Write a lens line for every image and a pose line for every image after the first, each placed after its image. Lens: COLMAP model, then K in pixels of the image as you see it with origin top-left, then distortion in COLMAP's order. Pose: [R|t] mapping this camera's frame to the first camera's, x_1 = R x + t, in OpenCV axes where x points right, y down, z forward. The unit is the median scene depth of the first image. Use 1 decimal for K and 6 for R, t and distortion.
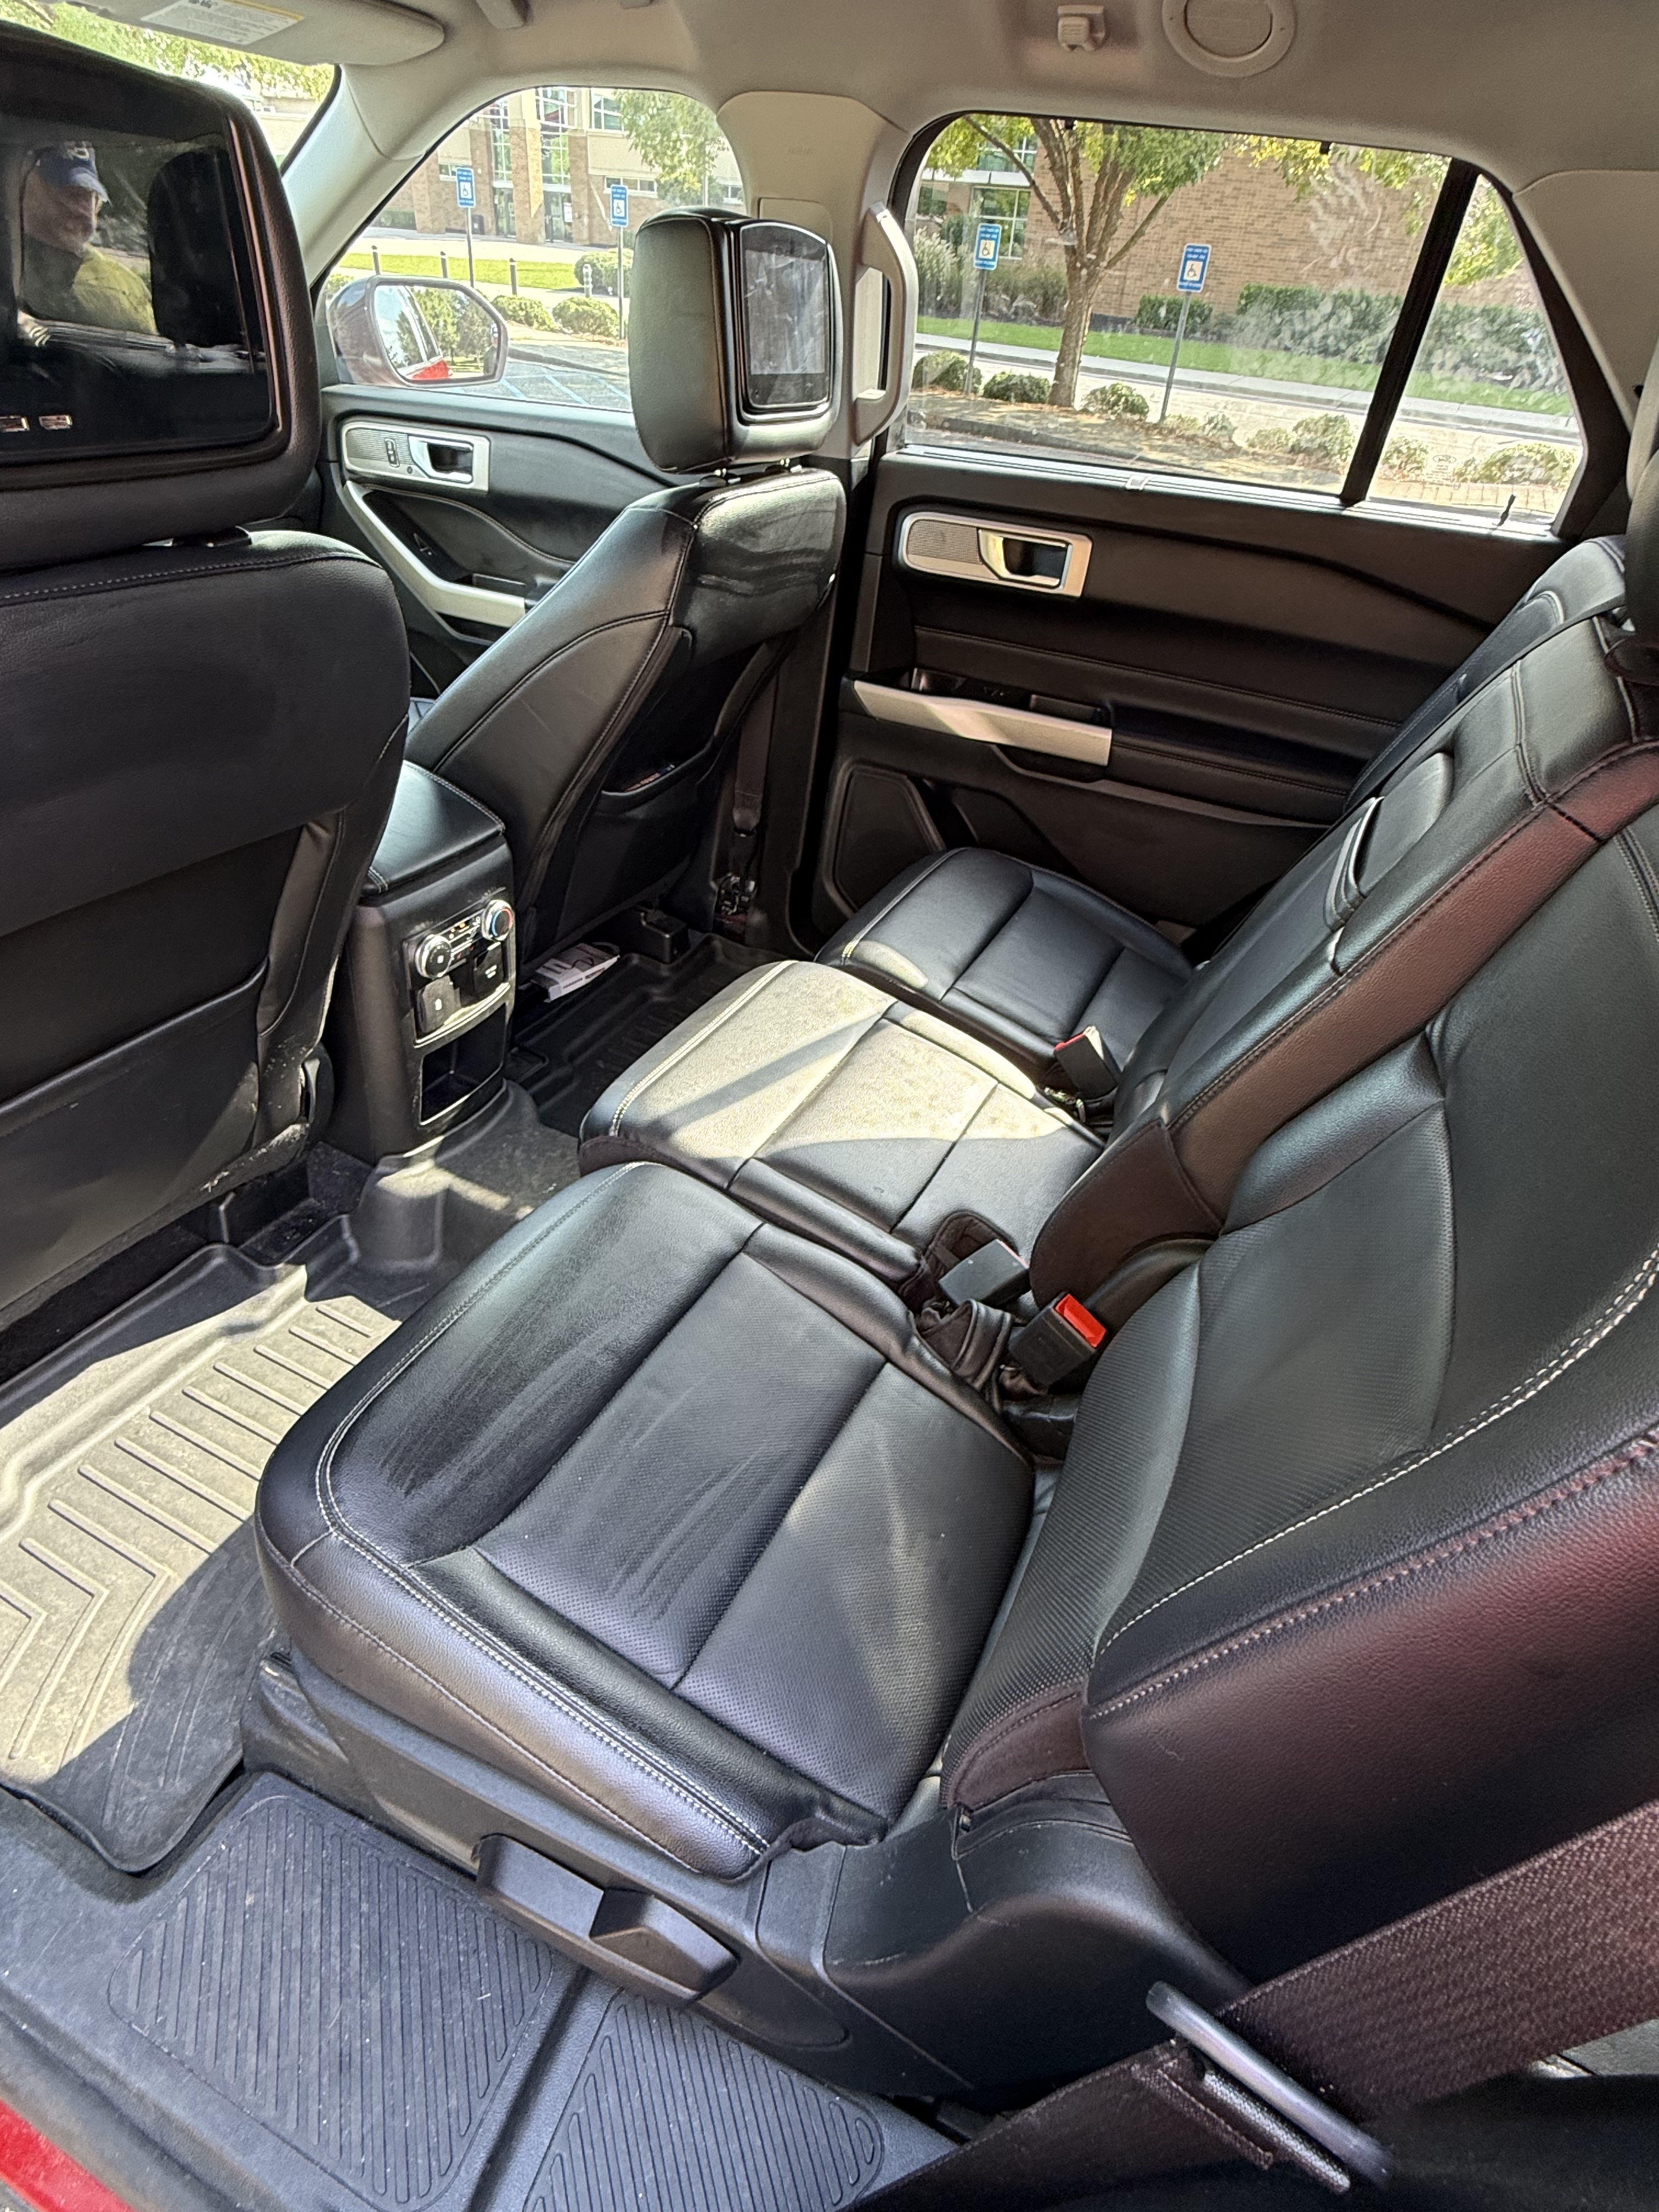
lens RADIAL K [[1173.5, 0, 831.4], [0, 1173.5, 1108.4], [0, 0, 1]] dist [-0.001075, -0.000050]
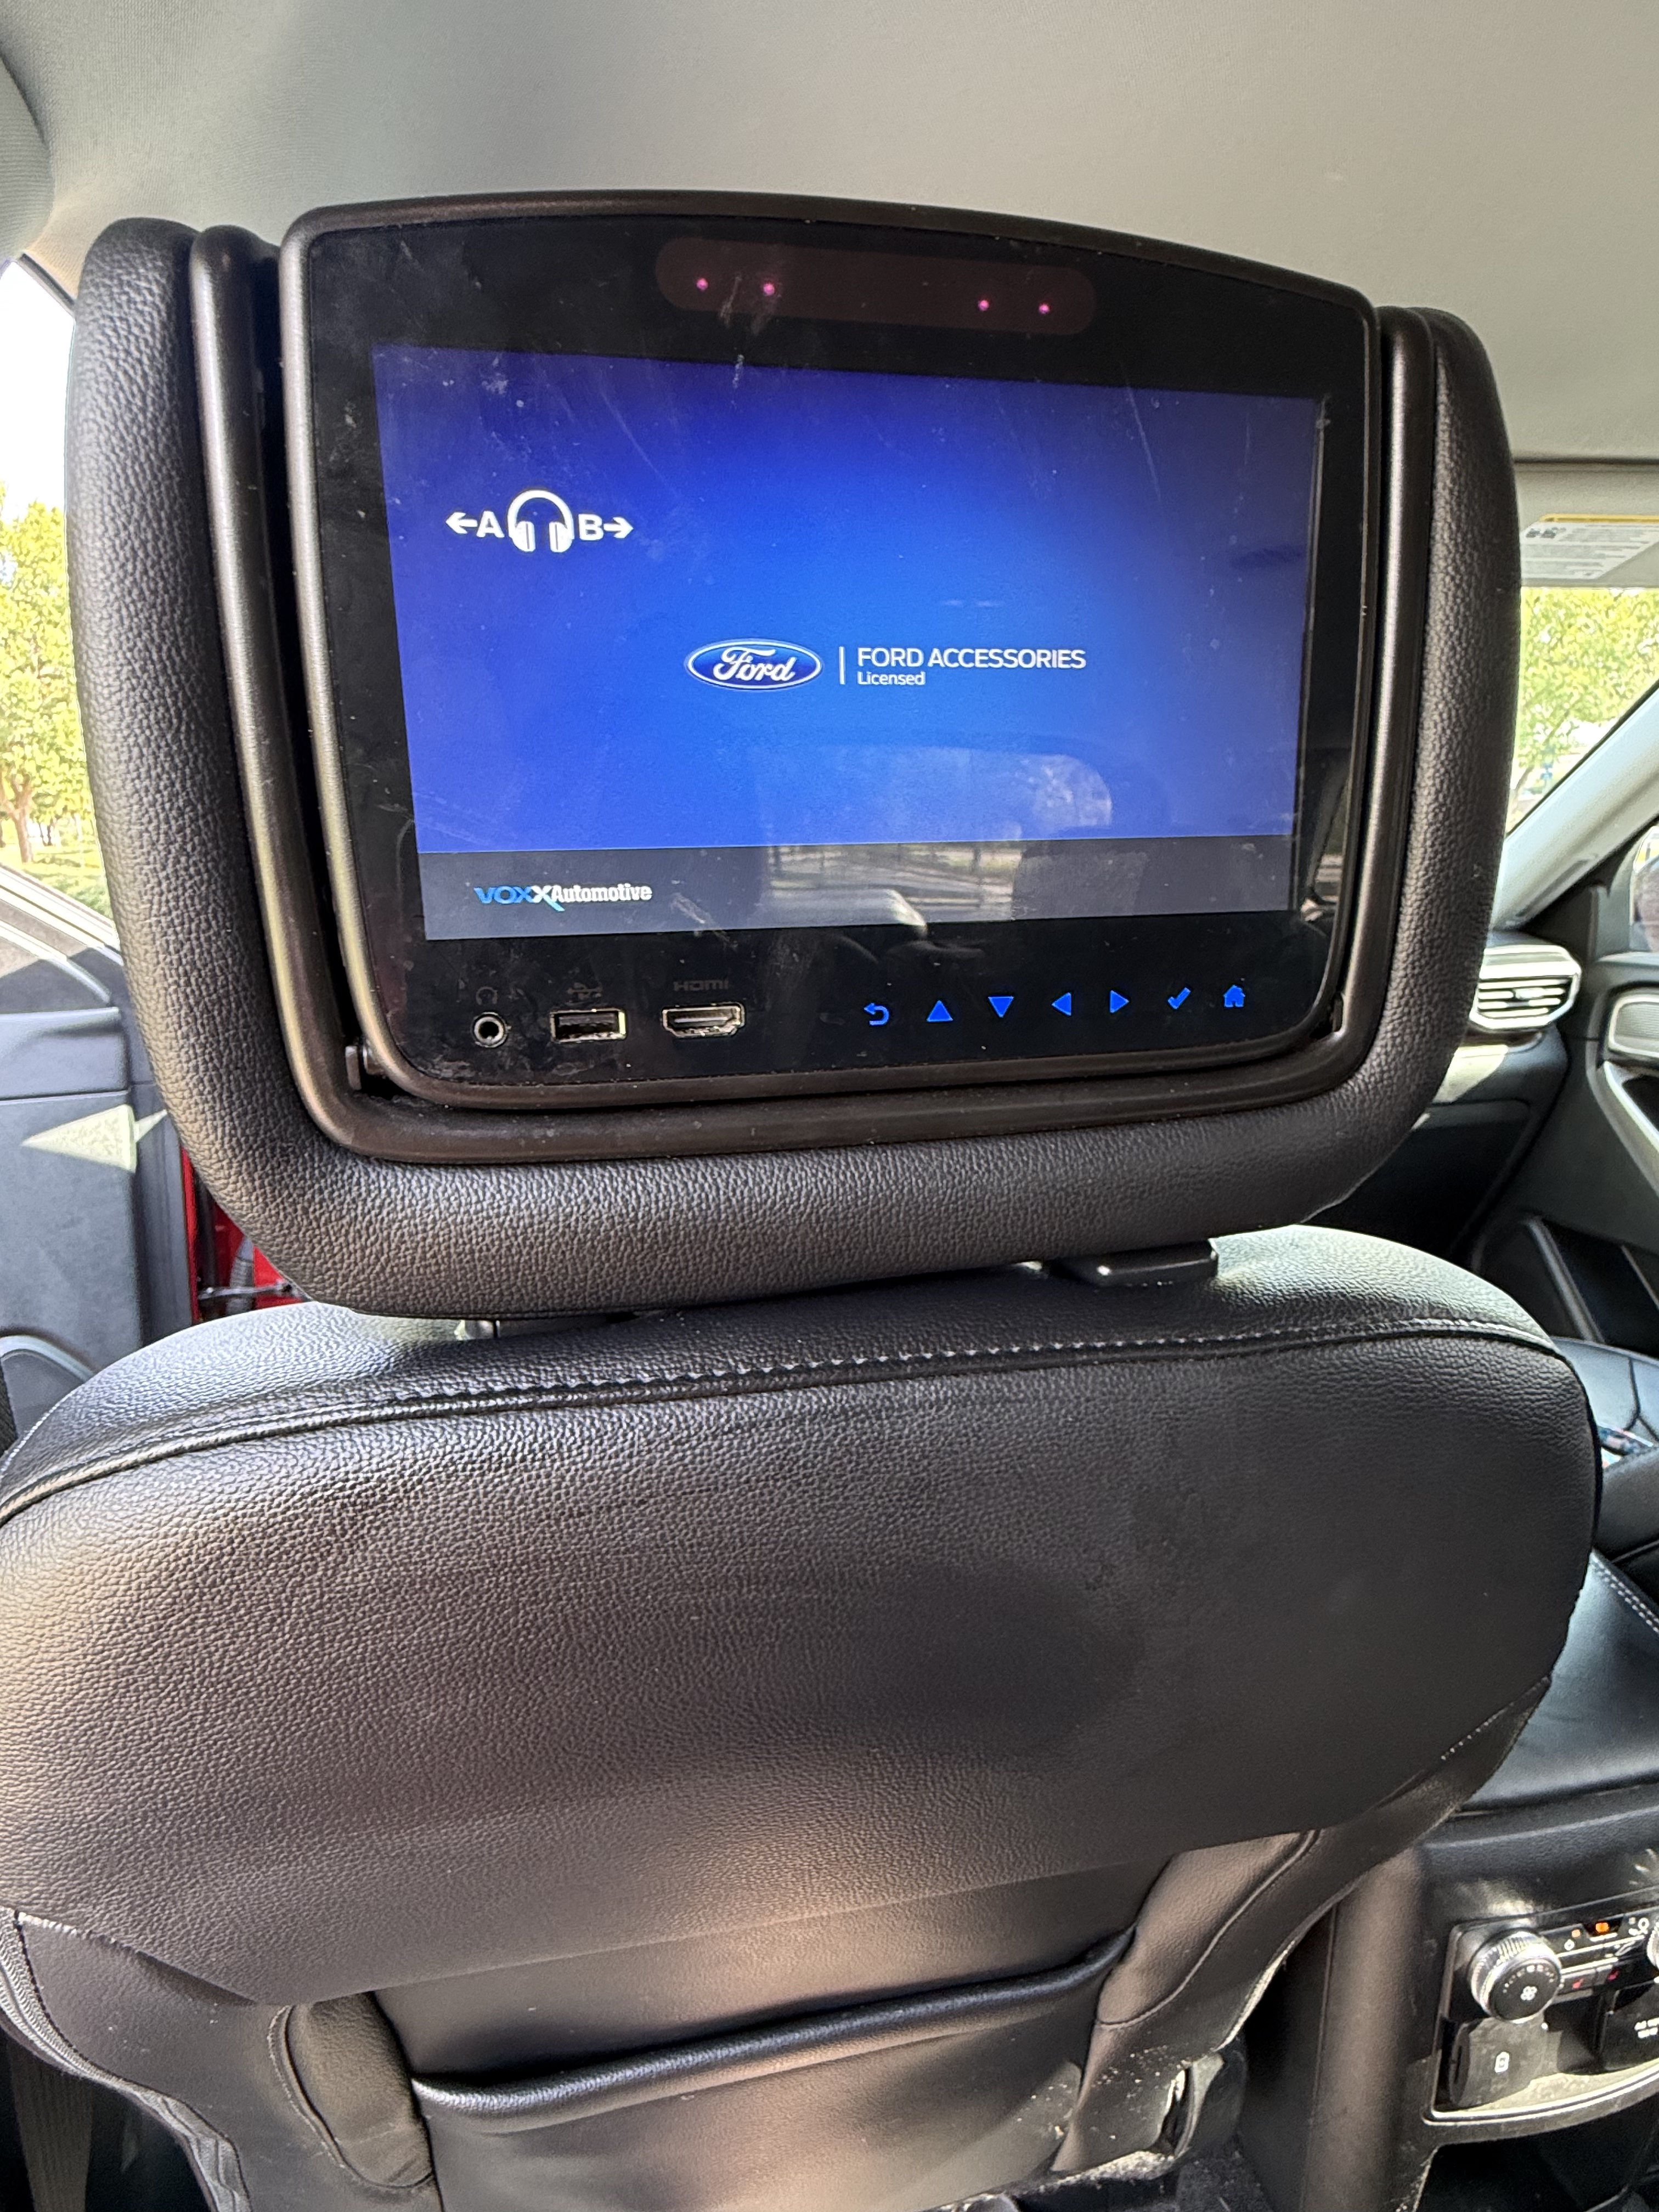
lens RADIAL K [[1173.5, 0, 829.2], [0, 1173.5, 1108.7], [0, 0, 1]] dist [-0.001075, -0.000050]
pose [[0.584574, 0.077533, -0.807627, -0.145088], [-0.406593, 0.889403, -0.208914, -0.229603], [0.702108, 0.450501, 0.551446, 0.383619]]
